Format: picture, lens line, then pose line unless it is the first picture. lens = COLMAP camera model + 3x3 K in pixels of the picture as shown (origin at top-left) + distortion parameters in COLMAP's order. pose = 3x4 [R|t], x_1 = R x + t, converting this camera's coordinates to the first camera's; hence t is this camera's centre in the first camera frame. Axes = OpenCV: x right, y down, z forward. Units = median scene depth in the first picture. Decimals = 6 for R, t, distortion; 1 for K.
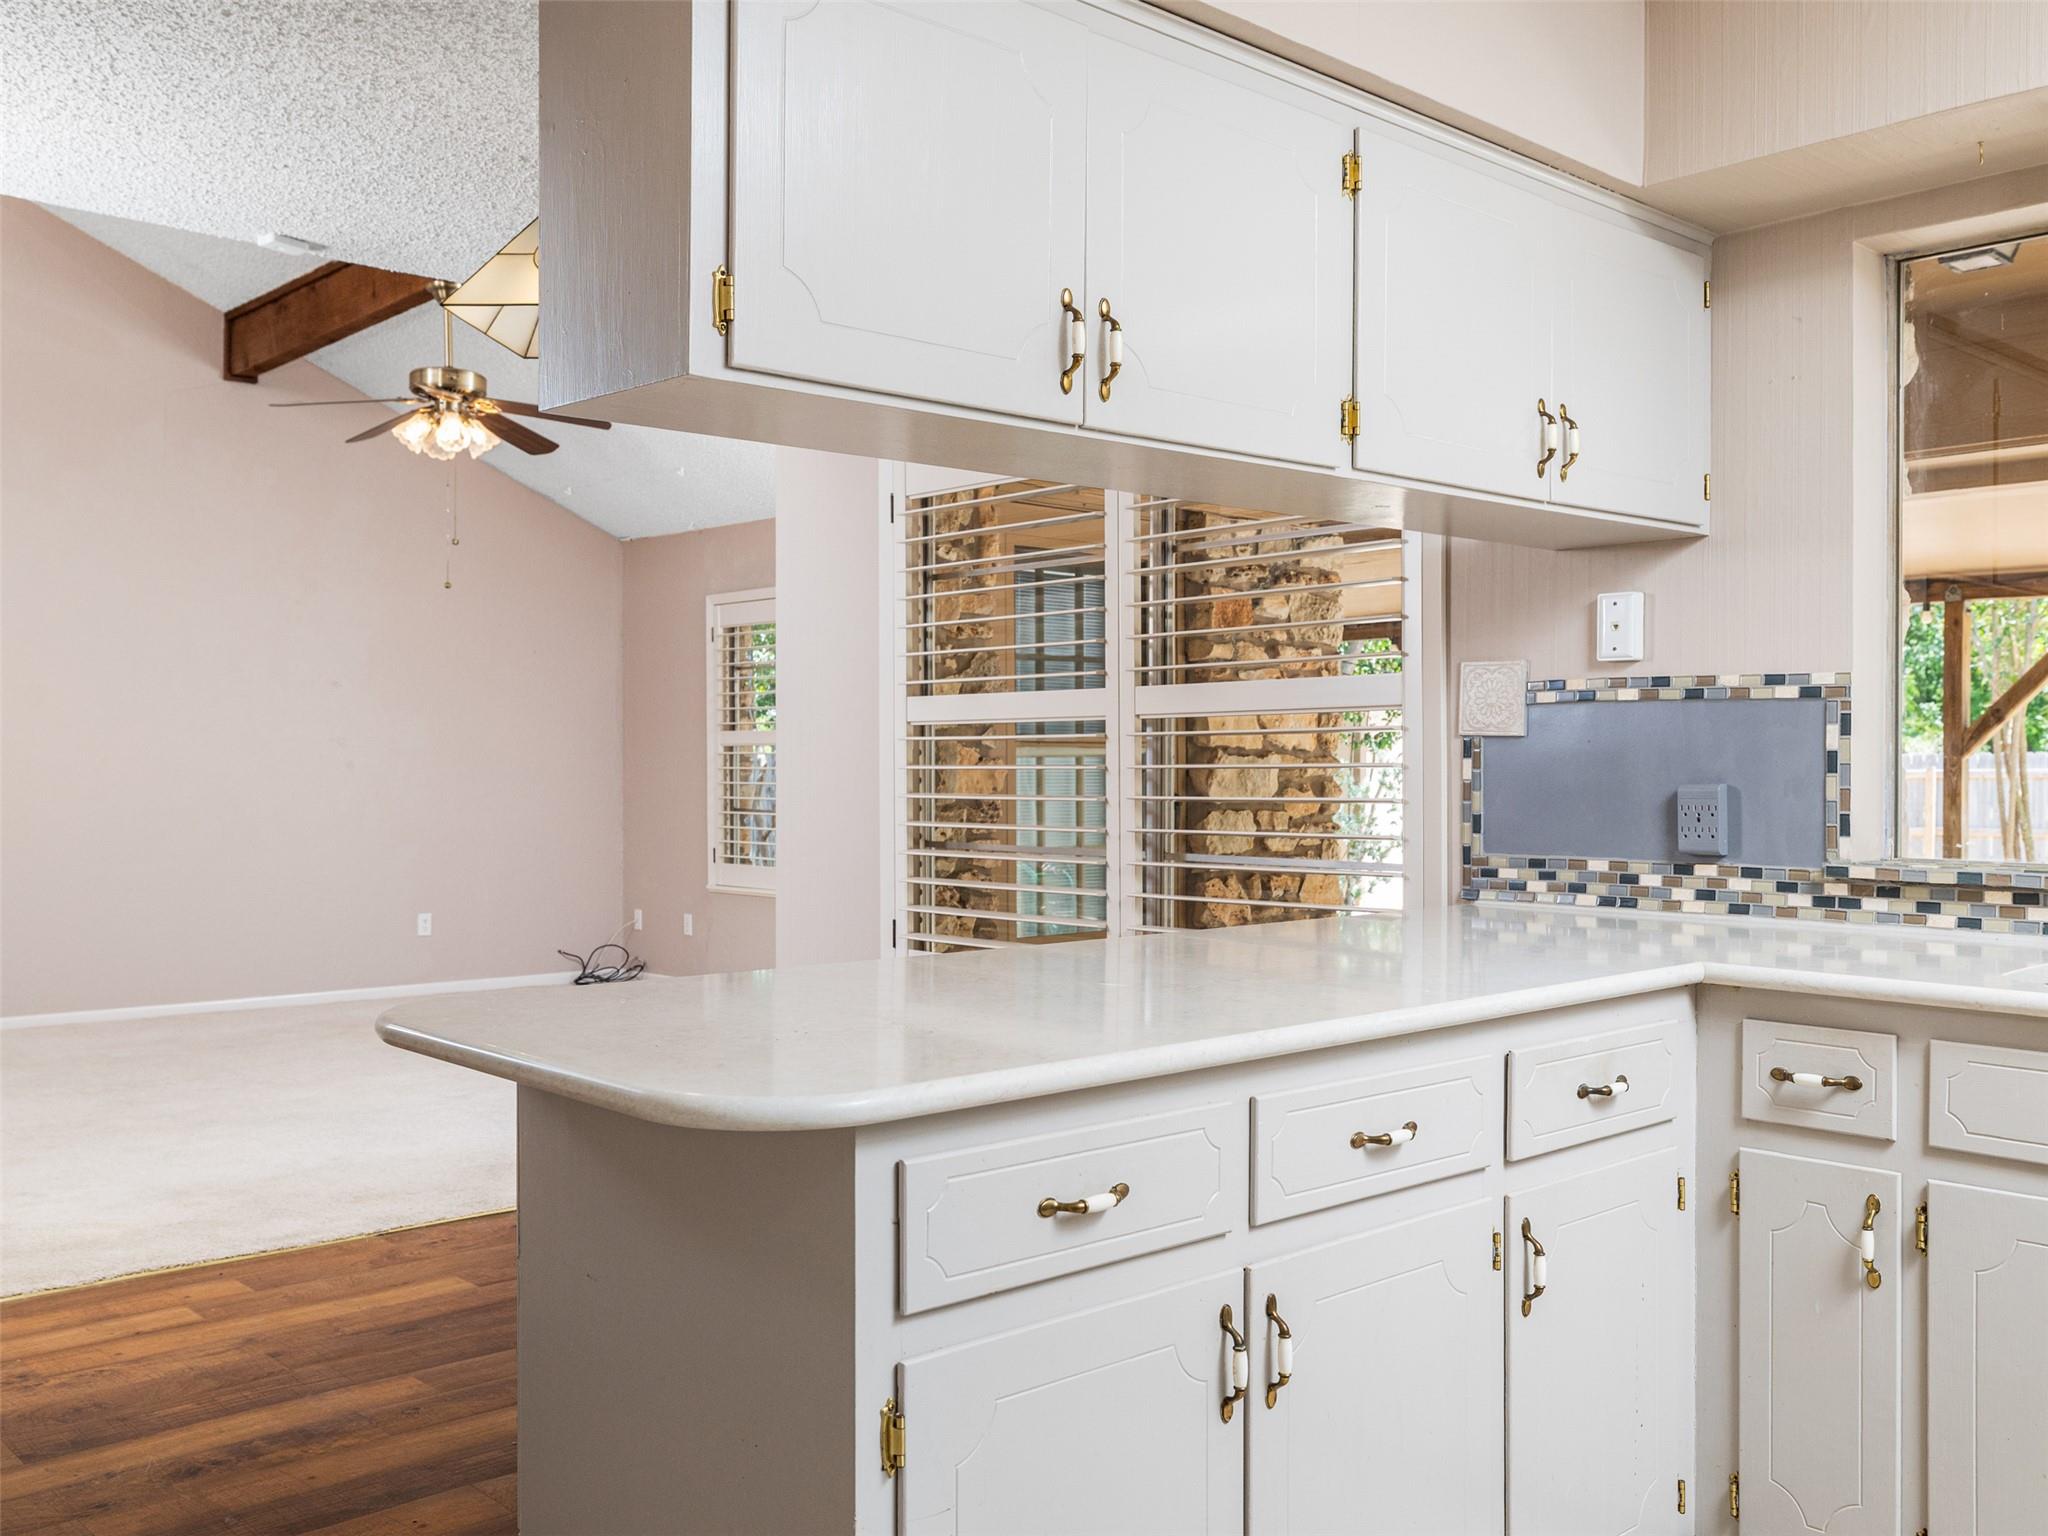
lens RADIAL K [[1806.8, 0, 1027.8], [0, 1806.8, 784.5], [0, 0, 1]] dist [-0.019252, 0.010943]
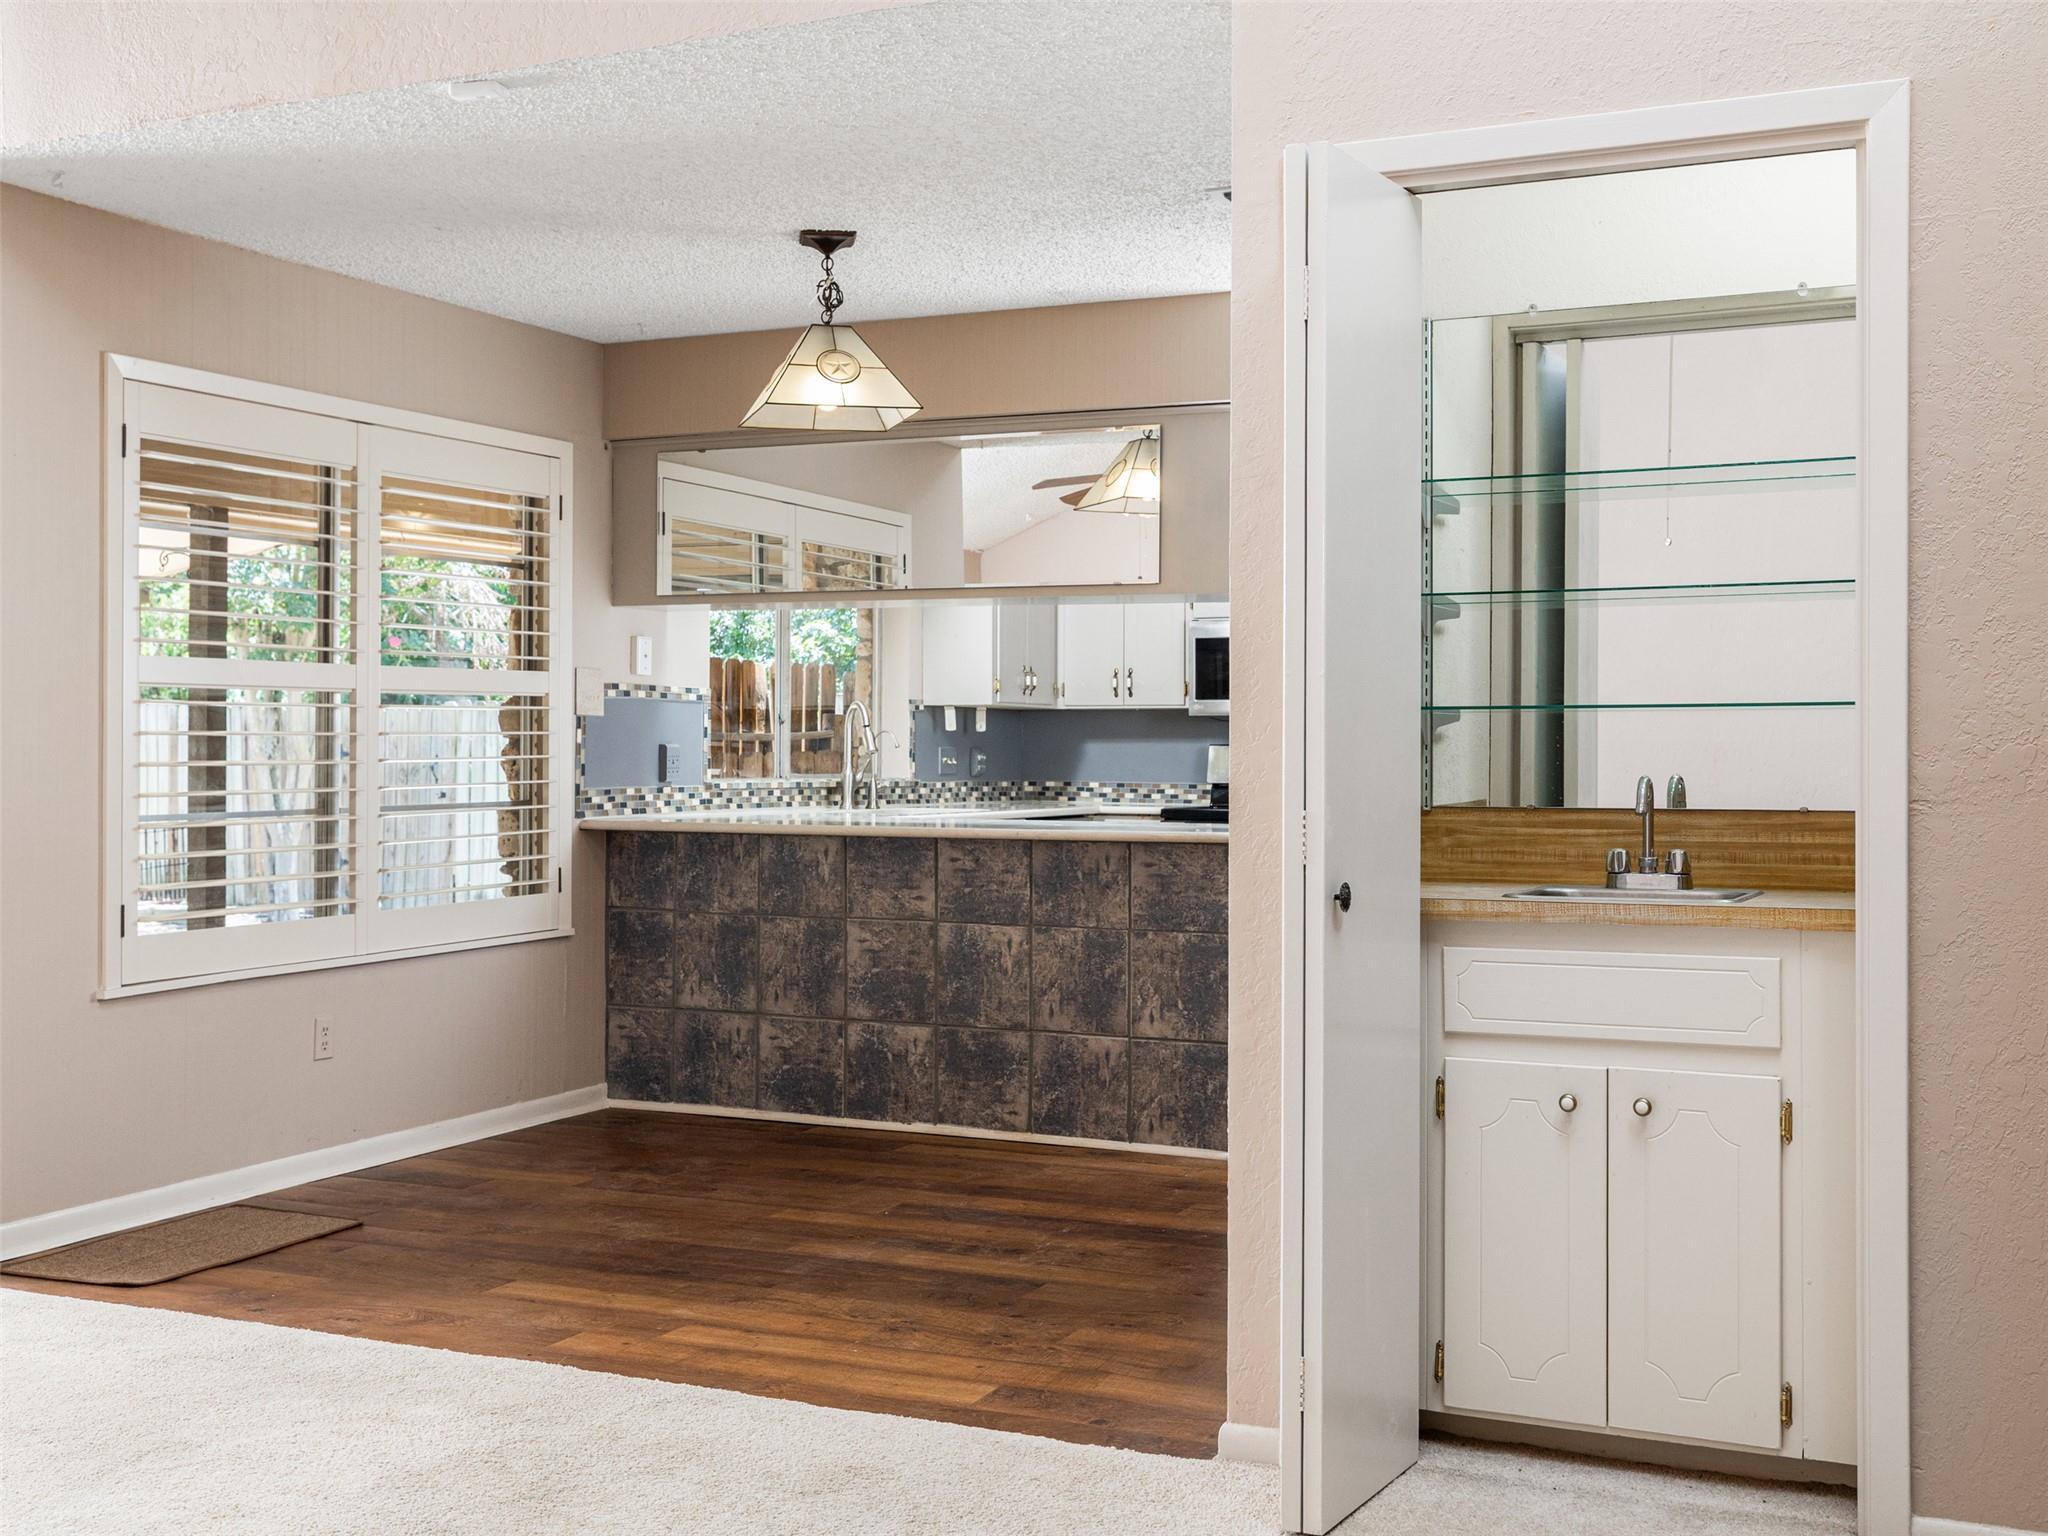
lens RADIAL K [[2244.0, 0, 996.6], [0, 2244.0, 730.3], [0, 0, 1]] dist [0.031573, 0.000000]
pose [[-0.360258, 0.001666, 0.932851, -1.910720], [0.006516, 0.999979, 0.000731, -0.013706], [-0.932830, 0.006342, -0.360261, 1.509580]]
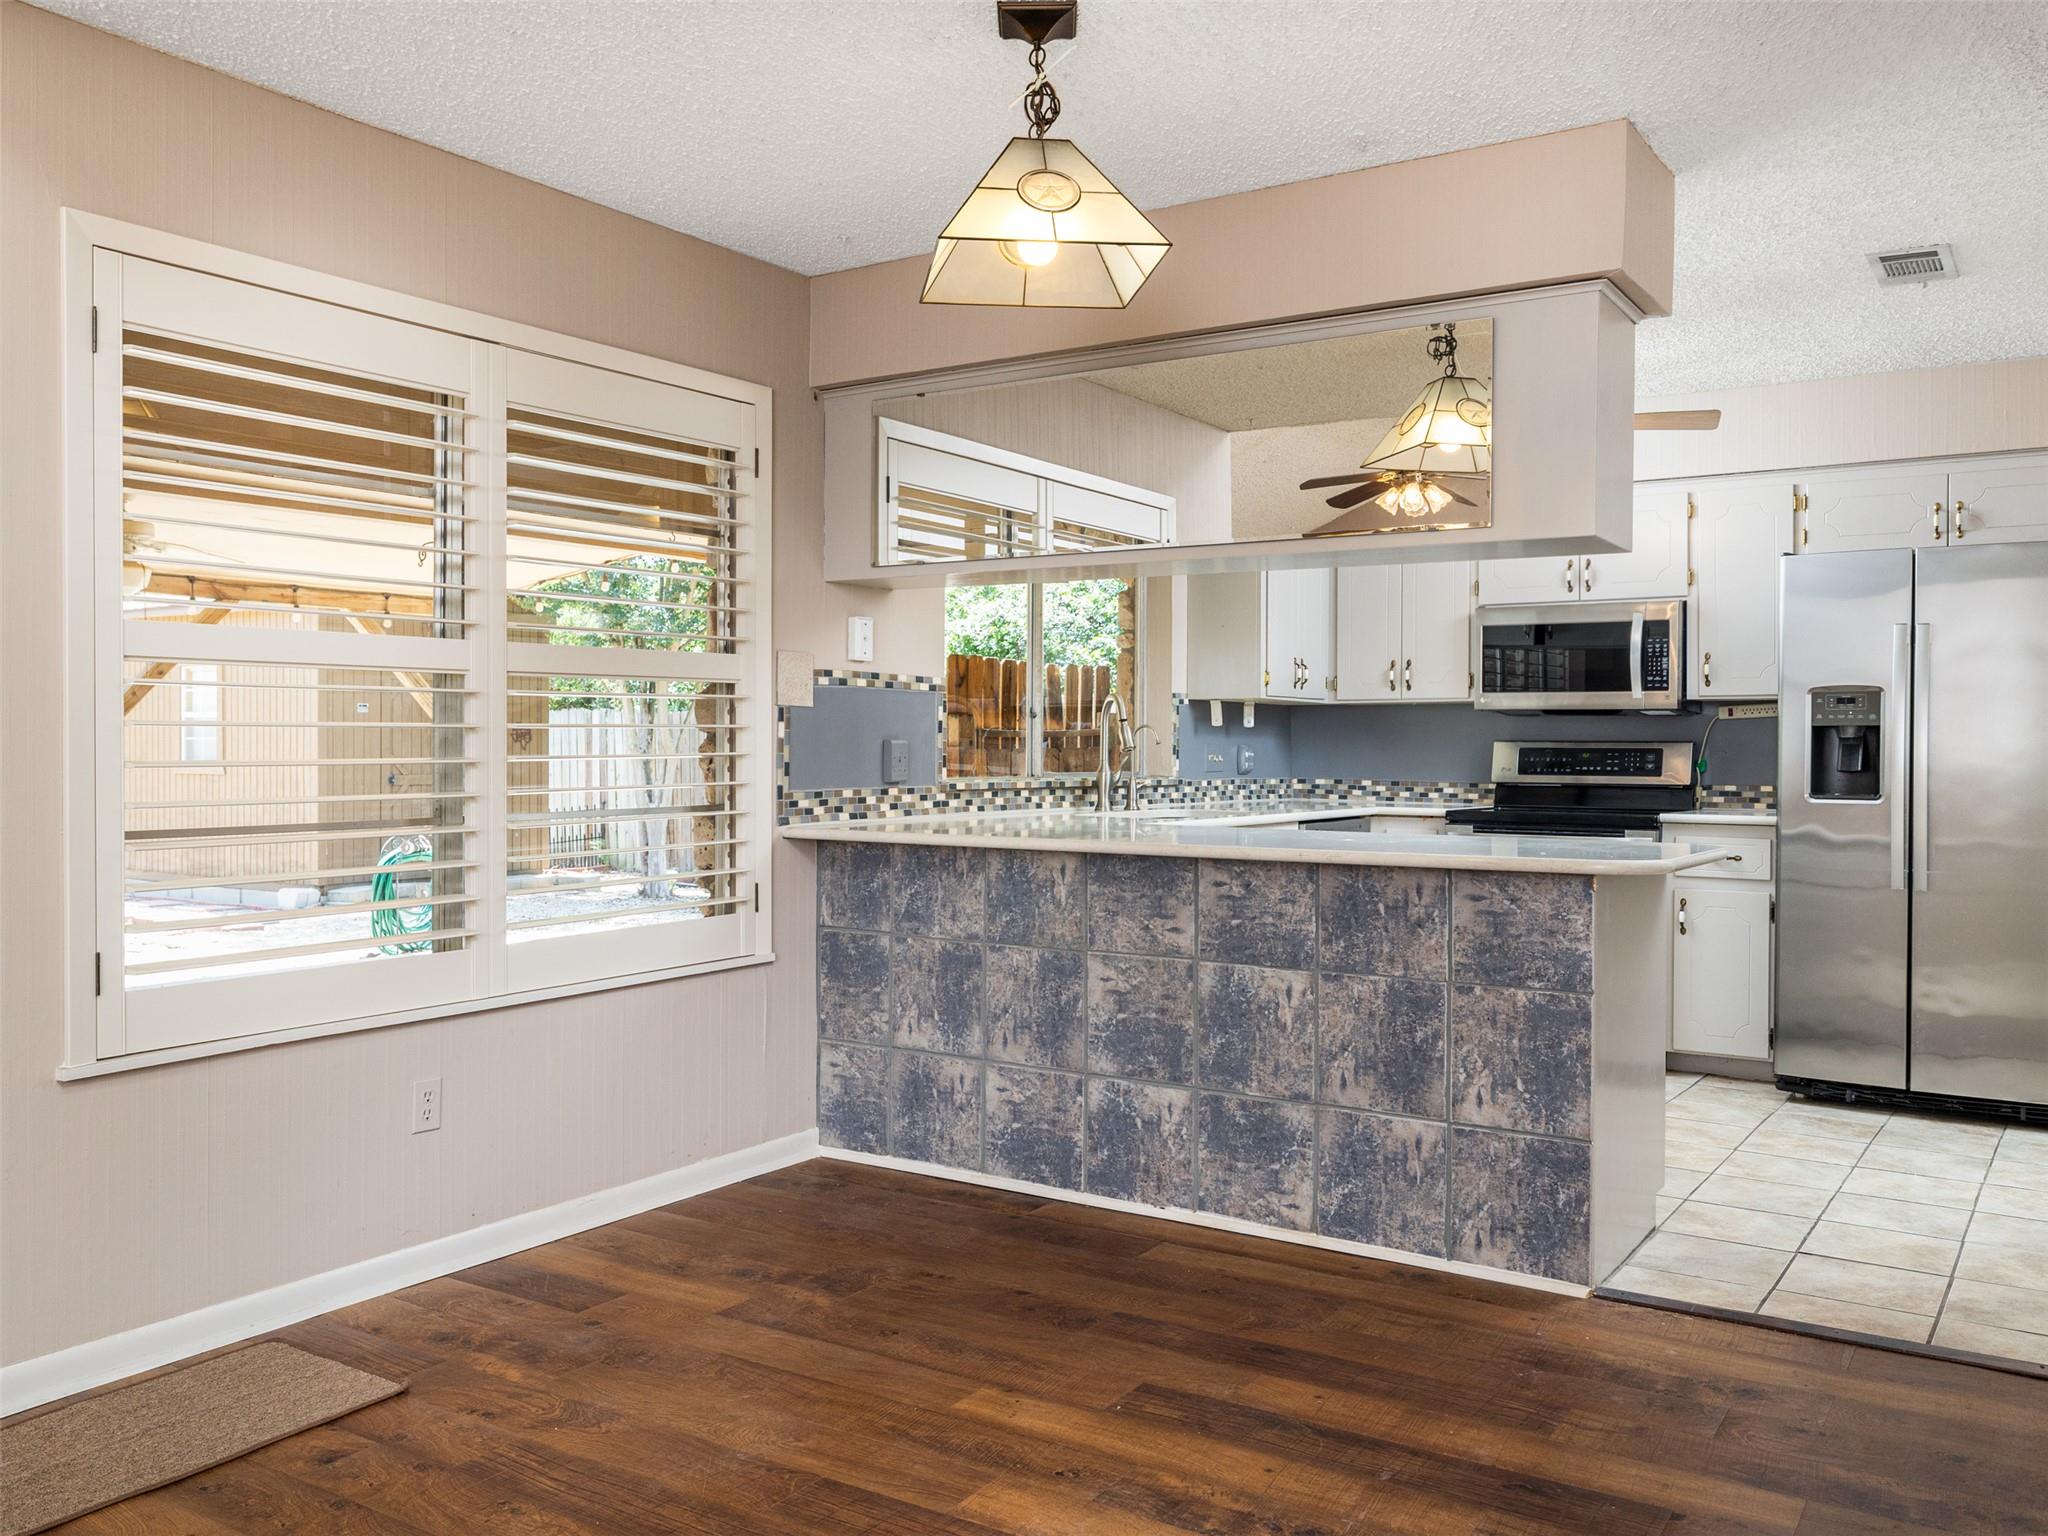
lens RADIAL K [[1641.0, 0, 1020.4], [0, 1641.0, 761.8], [0, 0, 1]] dist [-0.007199, 0.028164]
pose [[-0.224265, -0.015399, 0.974406, -1.114721], [0.007174, 0.999822, 0.017452, -0.005150], [-0.974502, 0.010904, -0.224115, 1.215296]]
